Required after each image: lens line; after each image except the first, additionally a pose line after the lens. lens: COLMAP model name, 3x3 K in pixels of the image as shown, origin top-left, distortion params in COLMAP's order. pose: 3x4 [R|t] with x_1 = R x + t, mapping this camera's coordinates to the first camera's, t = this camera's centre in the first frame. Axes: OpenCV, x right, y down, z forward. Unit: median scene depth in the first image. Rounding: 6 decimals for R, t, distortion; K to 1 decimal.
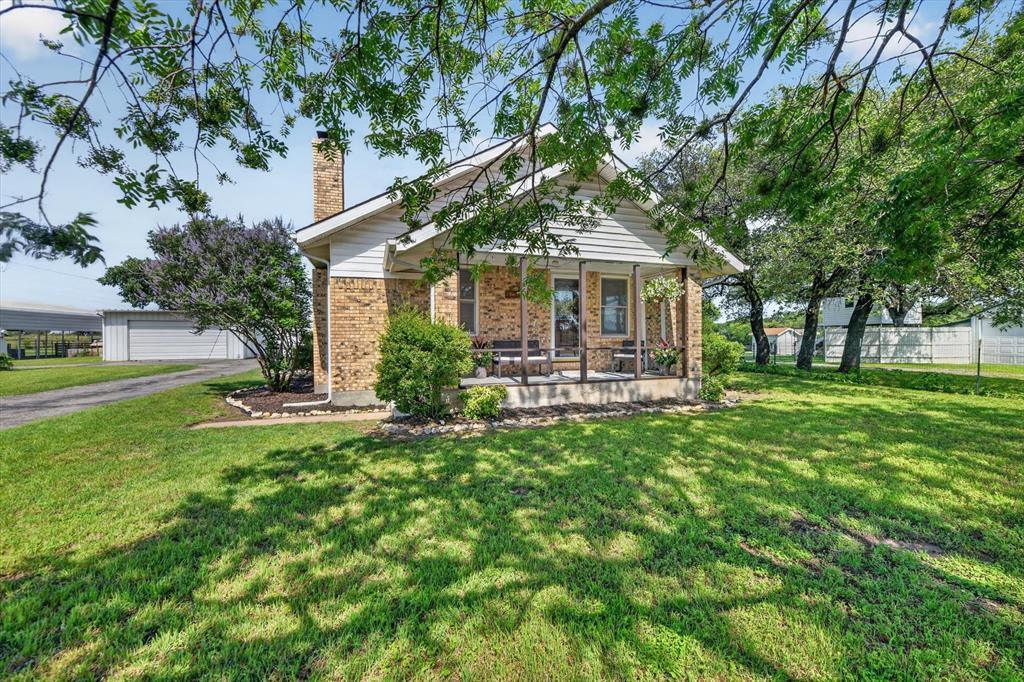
lens RADIAL K [[410.1, 0, 515.8], [0, 410.1, 335.8], [0, 0, 1]] dist [-0.001767, -0.000233]
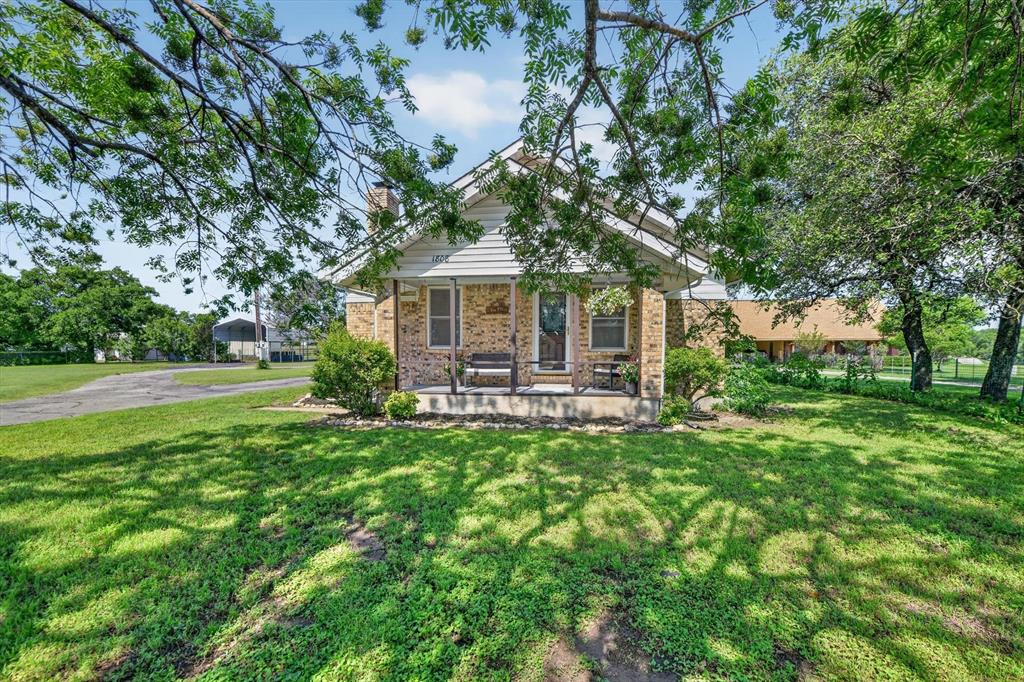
lens RADIAL K [[420.6, 0, 511.1], [0, 420.6, 350.8], [0, 0, 1]] dist [-0.001363, 0.000007]
pose [[0.882742, 0.007907, -0.469792, 0.659653], [-0.002486, 0.999923, 0.012159, -0.009675], [0.469852, -0.009565, 0.882693, 0.055068]]
